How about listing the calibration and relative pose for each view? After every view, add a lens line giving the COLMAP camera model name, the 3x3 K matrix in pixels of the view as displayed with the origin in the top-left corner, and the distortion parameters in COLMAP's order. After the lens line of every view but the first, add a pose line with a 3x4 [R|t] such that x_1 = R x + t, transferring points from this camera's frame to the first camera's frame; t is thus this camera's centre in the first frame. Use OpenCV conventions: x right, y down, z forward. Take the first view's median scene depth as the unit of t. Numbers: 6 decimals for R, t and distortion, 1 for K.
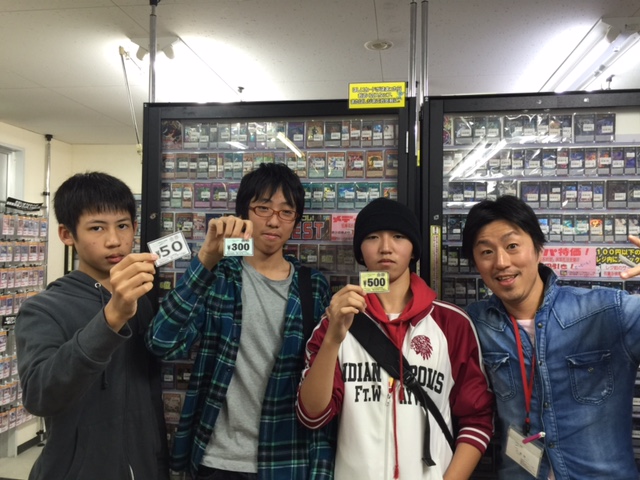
lens RADIAL K [[552.1, 0, 324.4], [0, 552.1, 239.6], [0, 0, 1]] dist [0.079076, -0.094561]
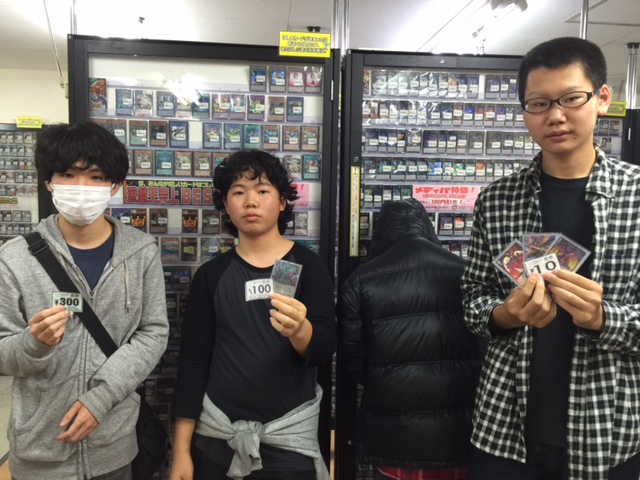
lens RADIAL K [[552.1, 0, 323.4], [0, 552.1, 240.7], [0, 0, 1]] dist [0.079076, -0.094561]
pose [[0.970455, -0.015313, 0.240798, -0.140727], [-0.012123, 0.993629, 0.112045, -0.000047], [-0.240979, -0.111654, 0.964086, -0.107011]]
